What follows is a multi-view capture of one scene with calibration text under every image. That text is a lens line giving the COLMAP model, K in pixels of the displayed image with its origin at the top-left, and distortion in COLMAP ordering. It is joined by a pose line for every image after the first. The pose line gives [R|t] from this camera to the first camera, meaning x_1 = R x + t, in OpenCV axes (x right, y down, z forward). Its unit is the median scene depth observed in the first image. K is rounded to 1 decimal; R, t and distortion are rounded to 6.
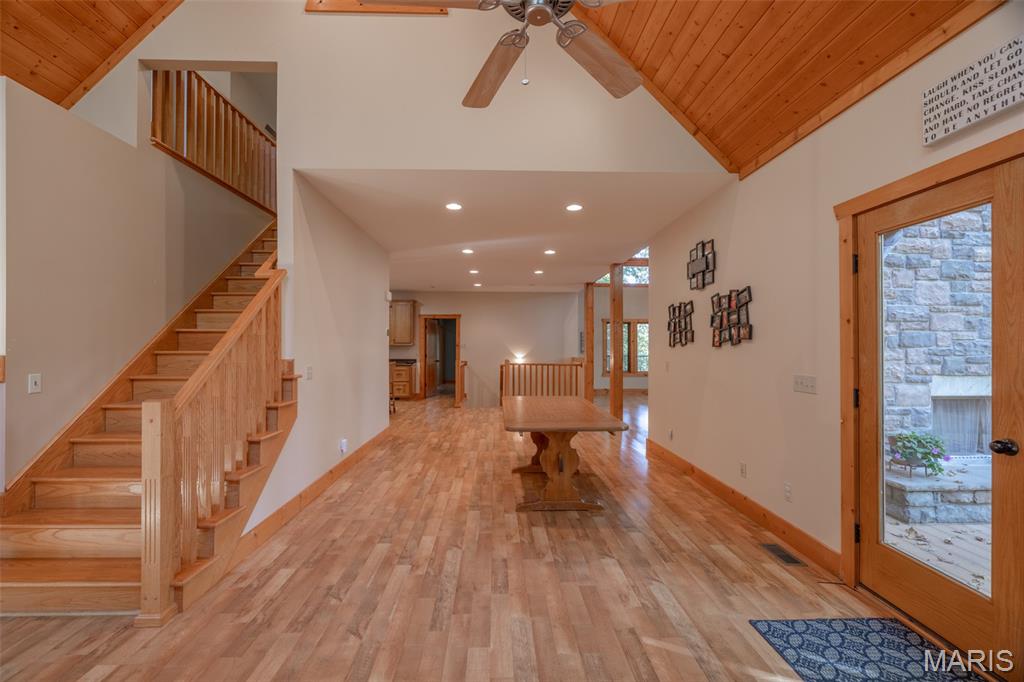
lens RADIAL K [[426.2, 0, 507.2], [0, 426.2, 341.9], [0, 0, 1]] dist [-0.000237, -0.000688]
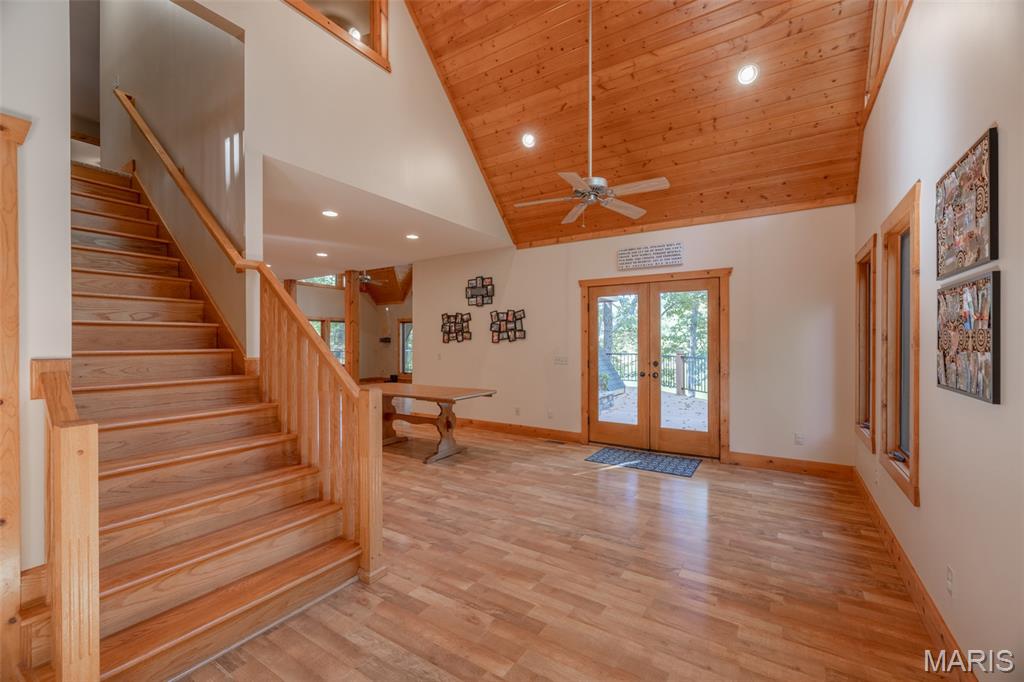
lens RADIAL K [[426.2, 0, 507.2], [0, 426.2, 341.9], [0, 0, 1]] dist [-0.000237, -0.000688]
pose [[0.567615, -0.002455, 0.823291, -1.234481], [-0.006837, 0.999947, 0.007696, -0.006100], [-0.823266, -0.009997, 0.567568, 0.022626]]
